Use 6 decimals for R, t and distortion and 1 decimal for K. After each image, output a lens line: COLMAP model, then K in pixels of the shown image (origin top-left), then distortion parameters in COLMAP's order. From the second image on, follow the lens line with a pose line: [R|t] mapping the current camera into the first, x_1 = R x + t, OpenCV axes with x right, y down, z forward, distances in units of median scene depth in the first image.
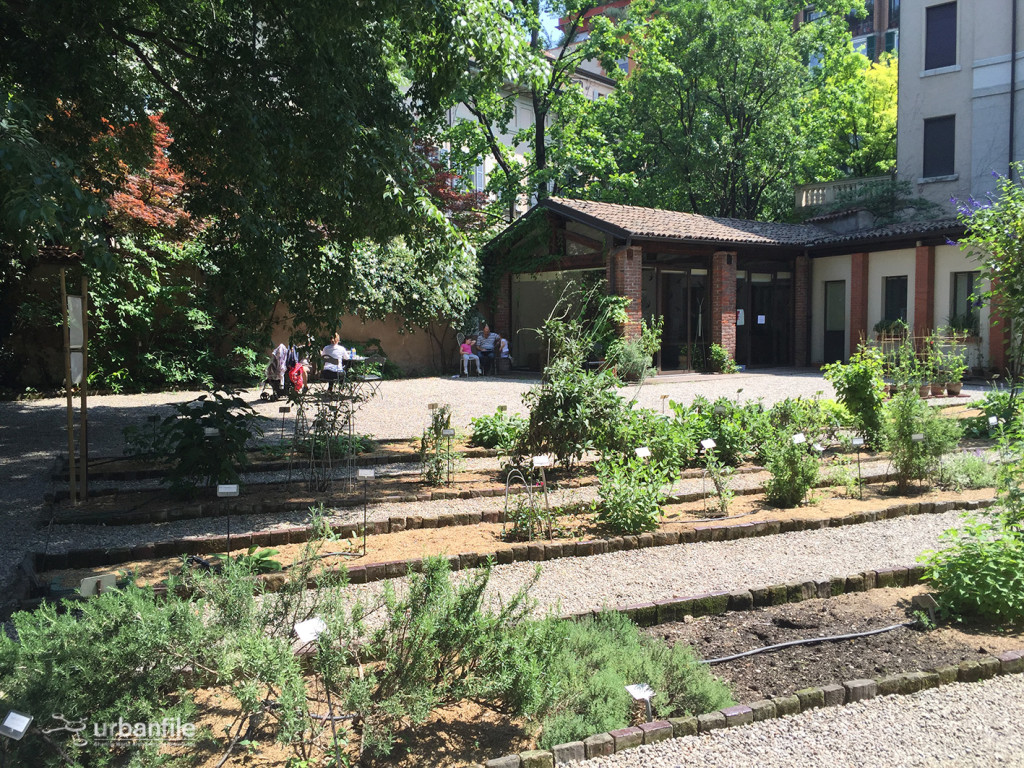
lens RADIAL K [[864.9, 0, 516.0], [0, 864.9, 381.7], [0, 0, 1]] dist [0.044126, -0.068226]
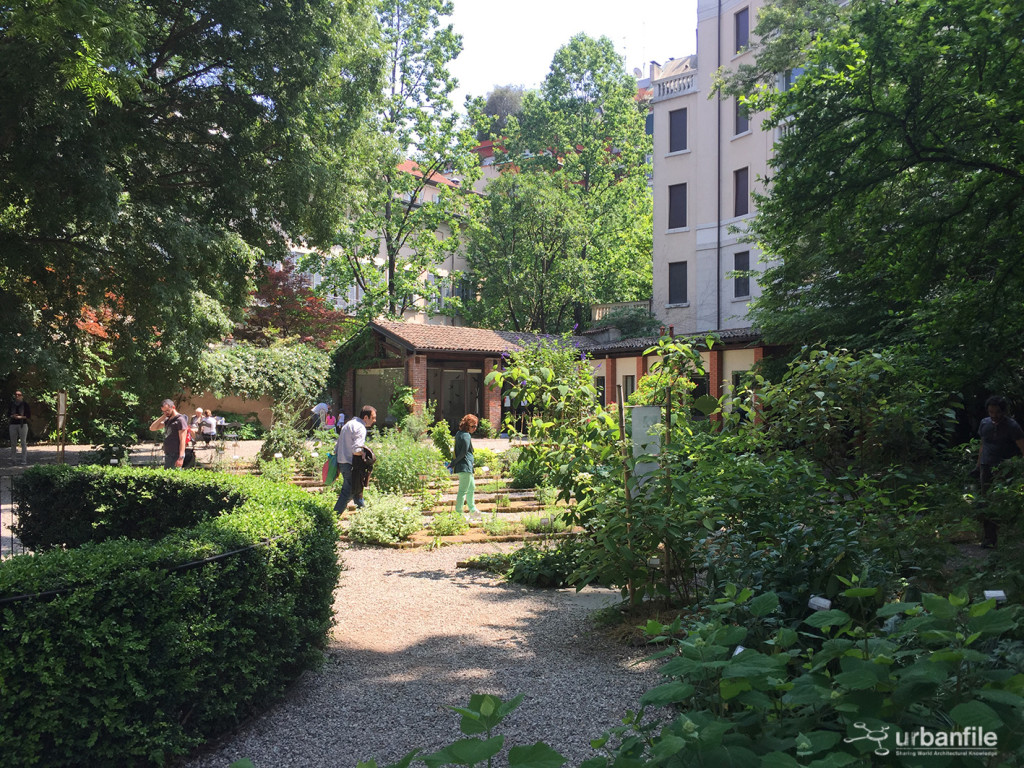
lens RADIAL K [[864.9, 0, 515.1], [0, 864.9, 385.5], [0, 0, 1]] dist [0.044126, -0.068226]
pose [[0.999129, 0.015500, 0.038748, 0.248795], [-0.012195, 0.996382, -0.084105, 0.026705], [-0.039912, 0.083559, 0.995703, -0.551766]]
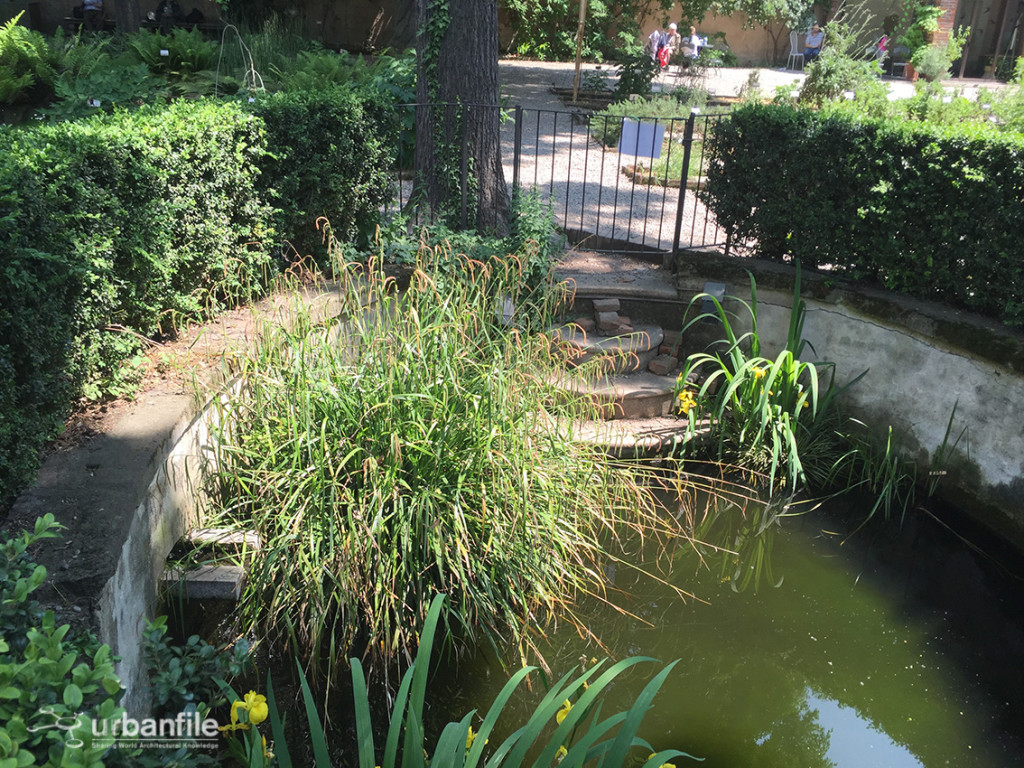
lens RADIAL K [[864.9, 0, 518.9], [0, 864.9, 388.7], [0, 0, 1]] dist [0.044126, -0.068226]
pose [[0.929932, 0.194242, -0.312243, 0.063646], [-0.080542, 0.936078, 0.342449, 0.028595], [0.358802, -0.293306, 0.886134, -0.415039]]
